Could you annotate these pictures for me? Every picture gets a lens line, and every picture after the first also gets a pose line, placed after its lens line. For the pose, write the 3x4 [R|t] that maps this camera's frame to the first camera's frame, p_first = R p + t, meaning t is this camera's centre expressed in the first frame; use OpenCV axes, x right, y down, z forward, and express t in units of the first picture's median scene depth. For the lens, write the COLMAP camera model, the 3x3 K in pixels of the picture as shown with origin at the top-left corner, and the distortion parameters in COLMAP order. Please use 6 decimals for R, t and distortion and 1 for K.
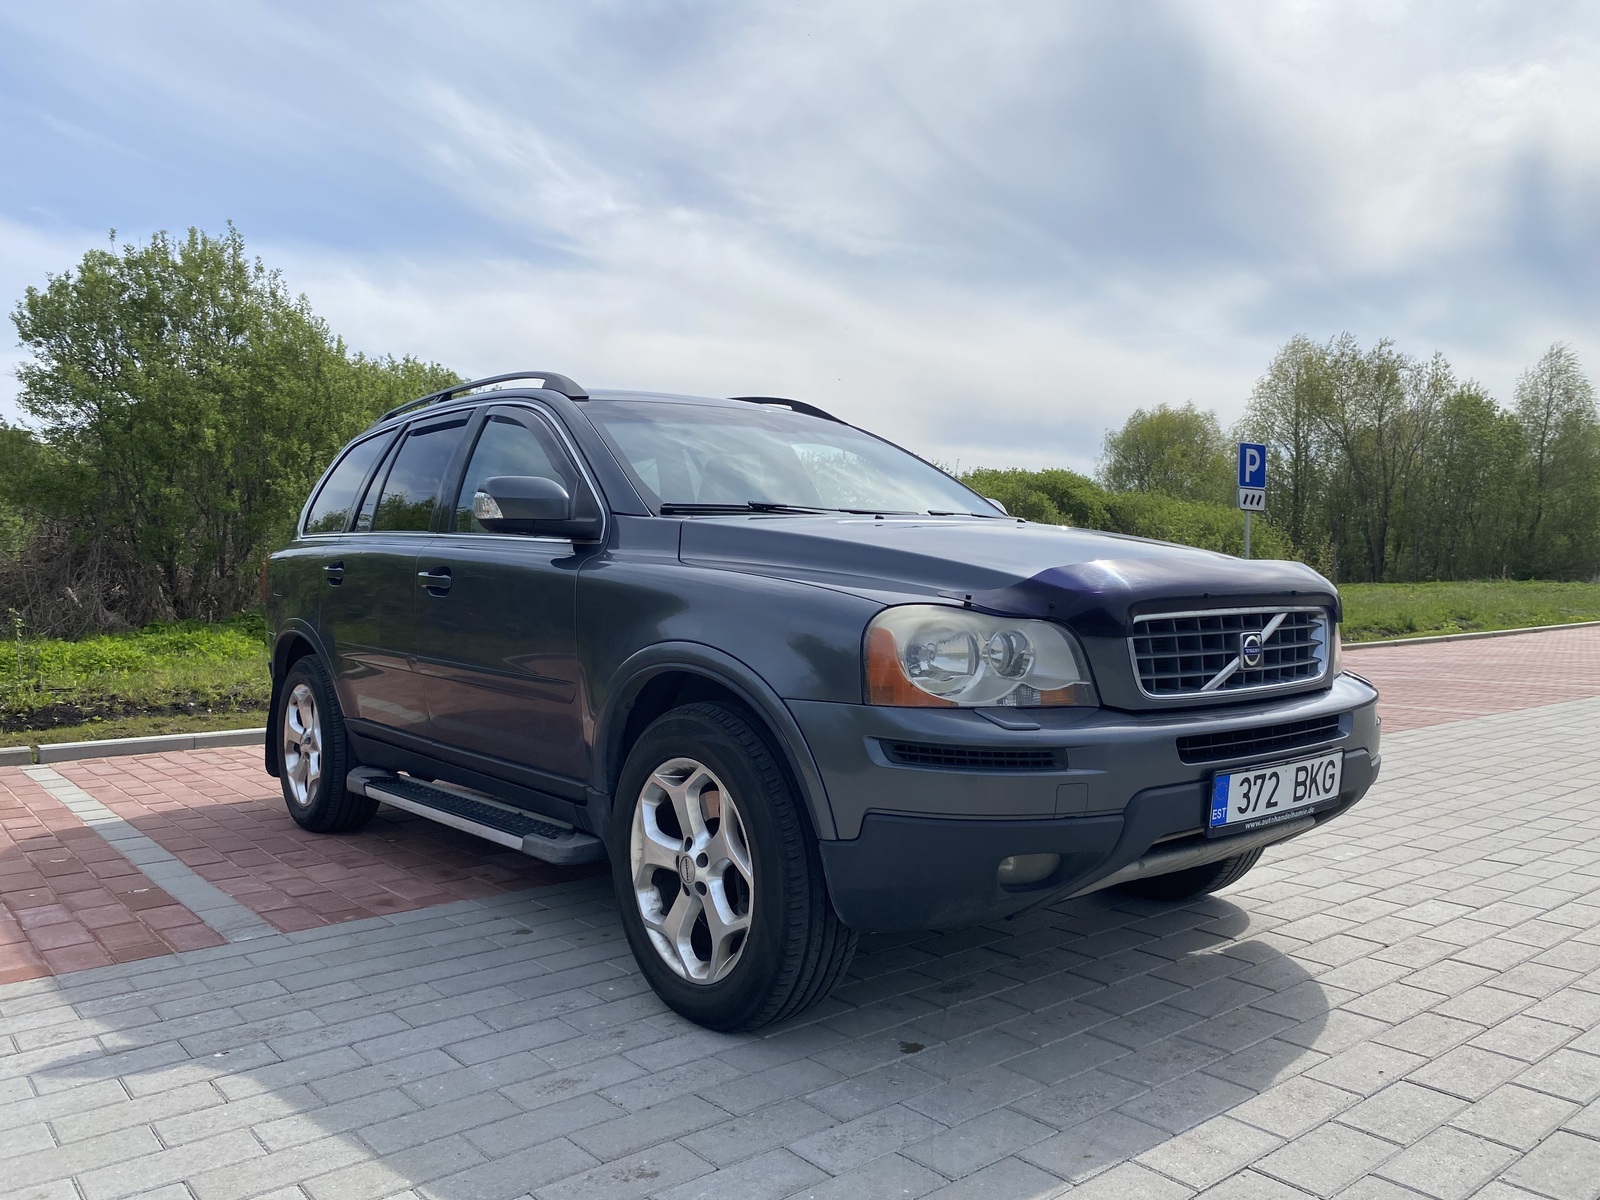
lens RADIAL K [[1218.5, 0, 805.2], [0, 1218.5, 592.5], [0, 0, 1]] dist [0.004145, -0.001573]
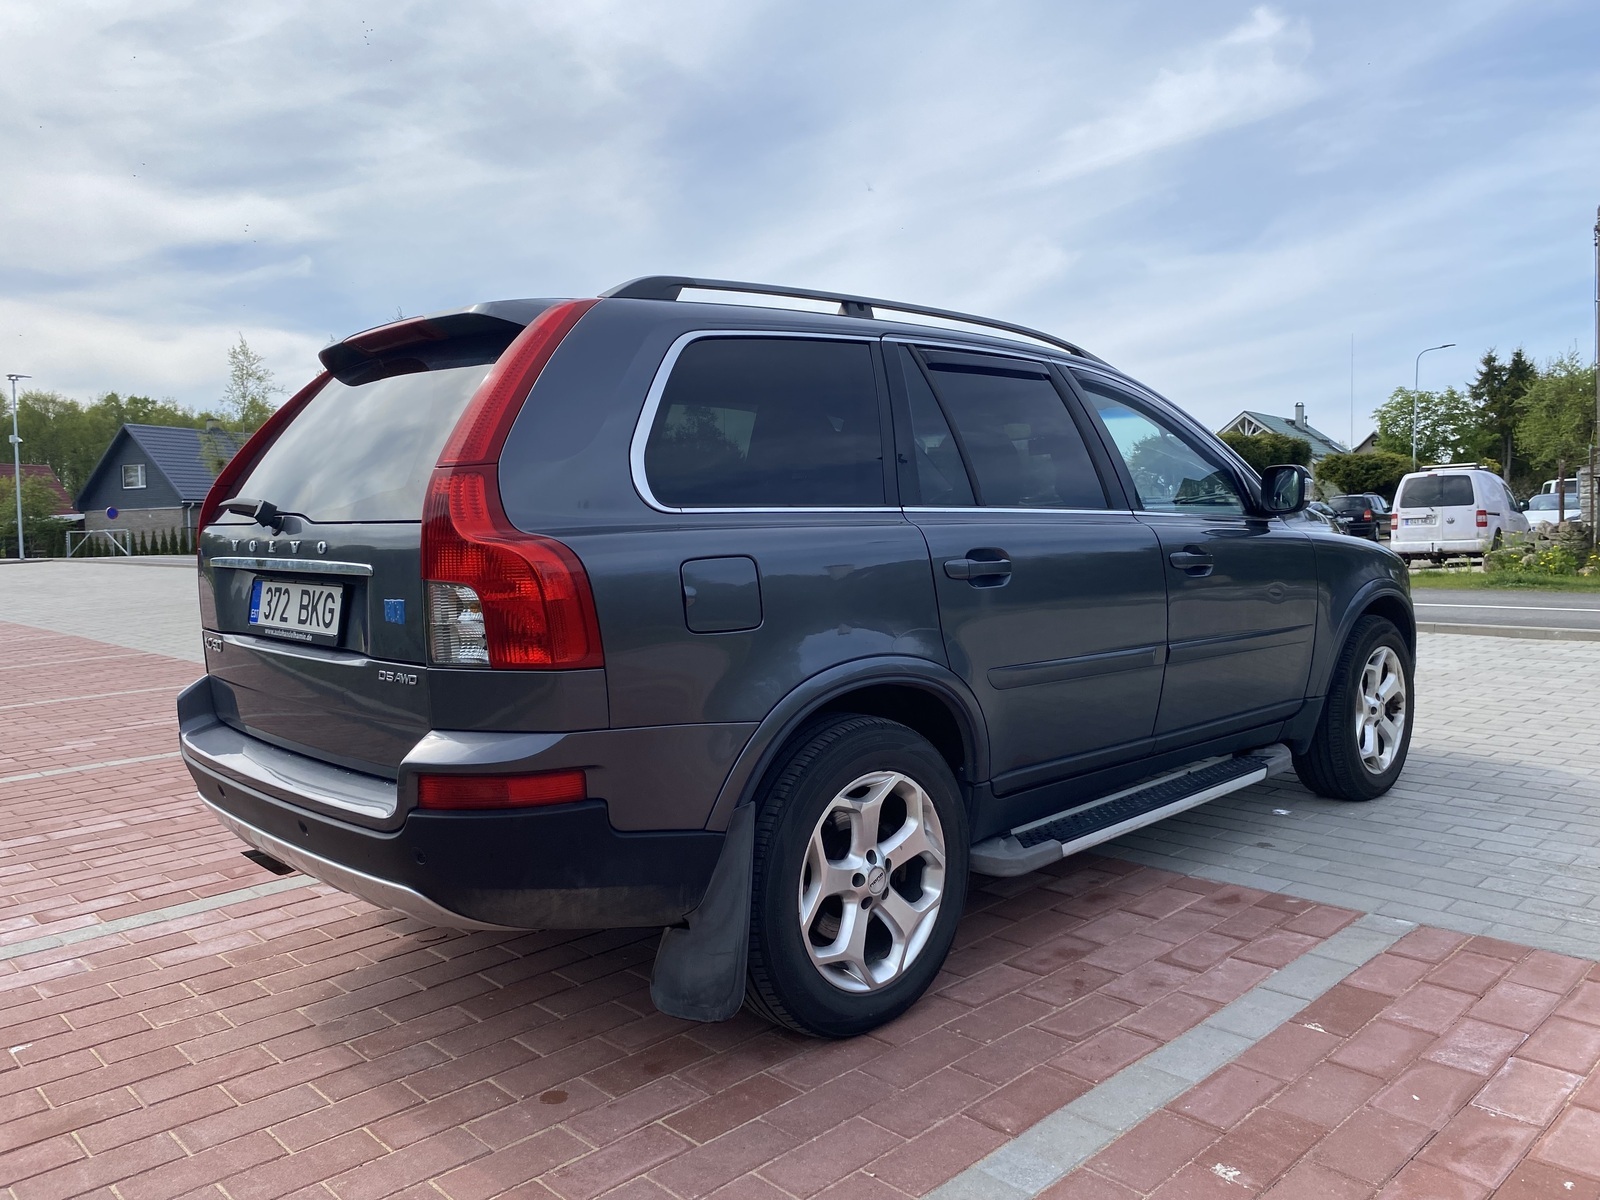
lens RADIAL K [[1218.5, 0, 805.2], [0, 1218.5, 592.5], [0, 0, 1]] dist [0.004145, -0.001573]
pose [[-0.073426, -0.063542, 0.995274, -1.342874], [0.046733, 0.996653, 0.067078, -0.067340], [-0.996205, 0.051438, -0.070211, 1.487426]]
